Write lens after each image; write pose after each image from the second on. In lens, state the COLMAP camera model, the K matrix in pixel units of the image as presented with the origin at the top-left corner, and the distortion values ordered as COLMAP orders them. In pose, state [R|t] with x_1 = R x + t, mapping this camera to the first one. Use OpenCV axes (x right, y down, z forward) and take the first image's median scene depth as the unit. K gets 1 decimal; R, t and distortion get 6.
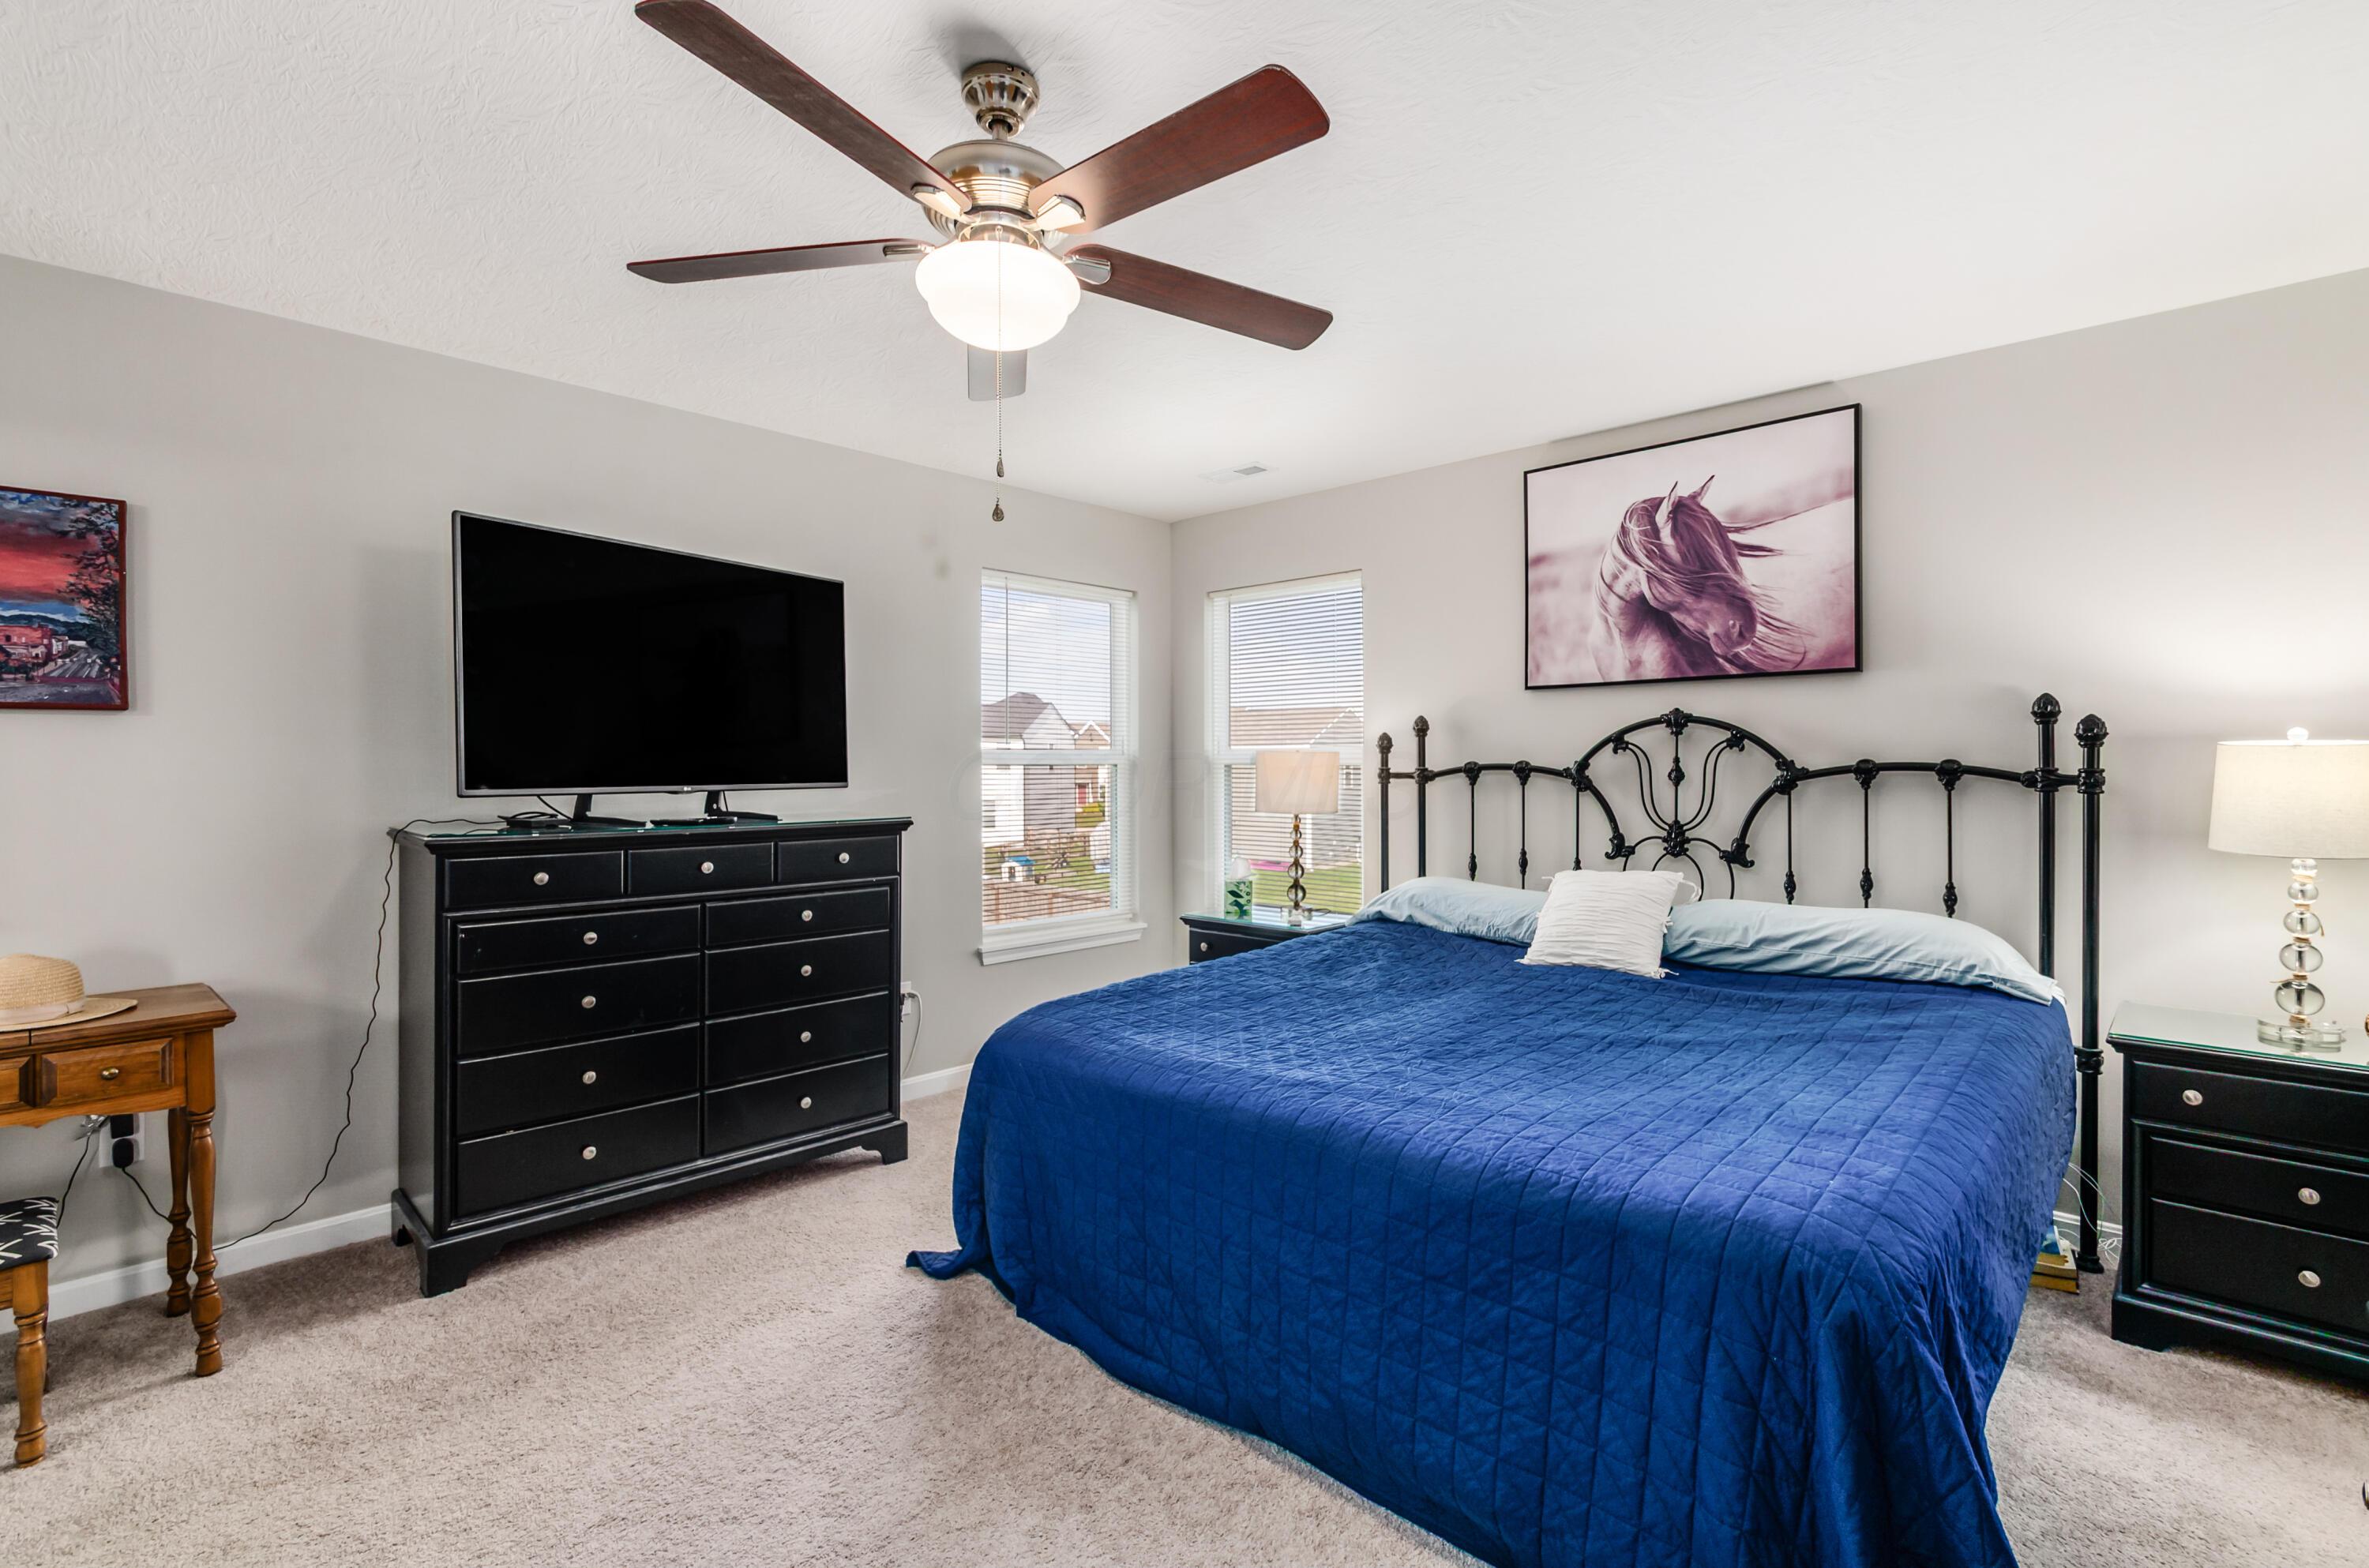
lens RADIAL K [[1062.0, 0, 1201.0], [0, 1062.0, 796.3], [0, 0, 1]] dist [0.003425, 0.000350]
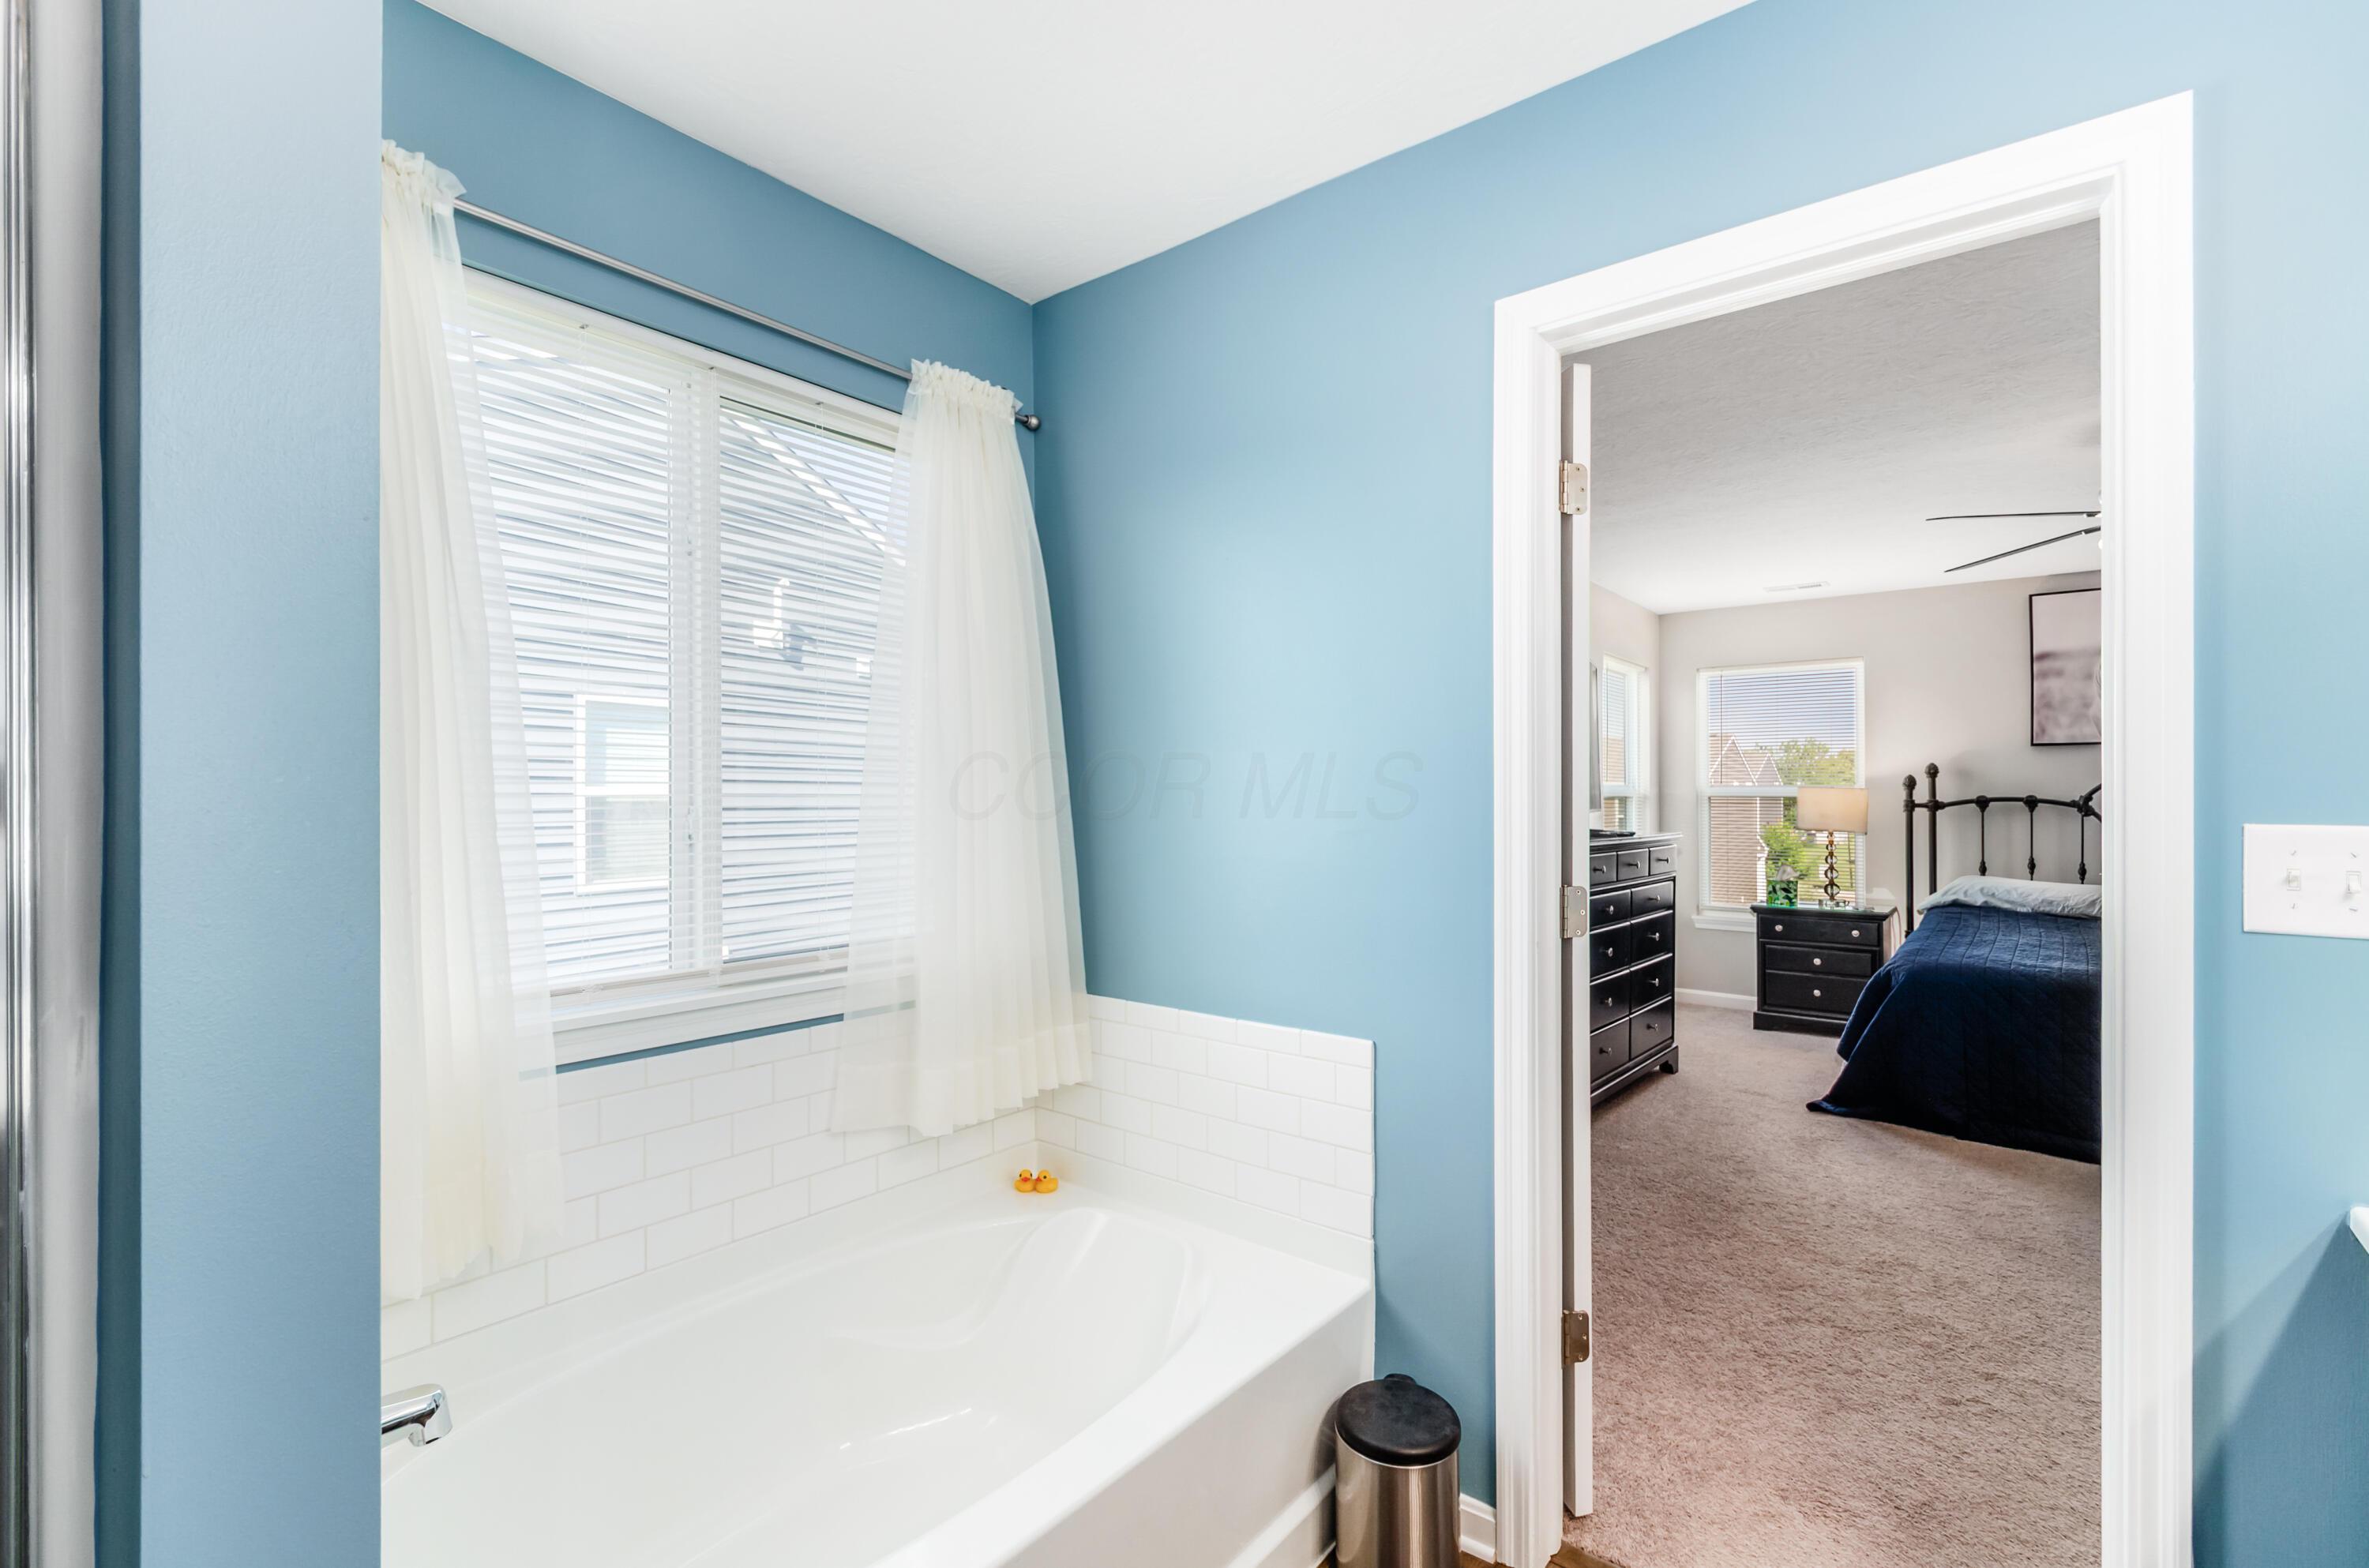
lens RADIAL K [[1062.0, 0, 1201.0], [0, 1062.0, 796.3], [0, 0, 1]] dist [0.003425, 0.000350]
pose [[0.996539, 0.004052, 0.083028, -0.935302], [-0.001386, 0.999482, -0.032150, 0.015978], [-0.083115, 0.031924, 0.996029, -0.340762]]
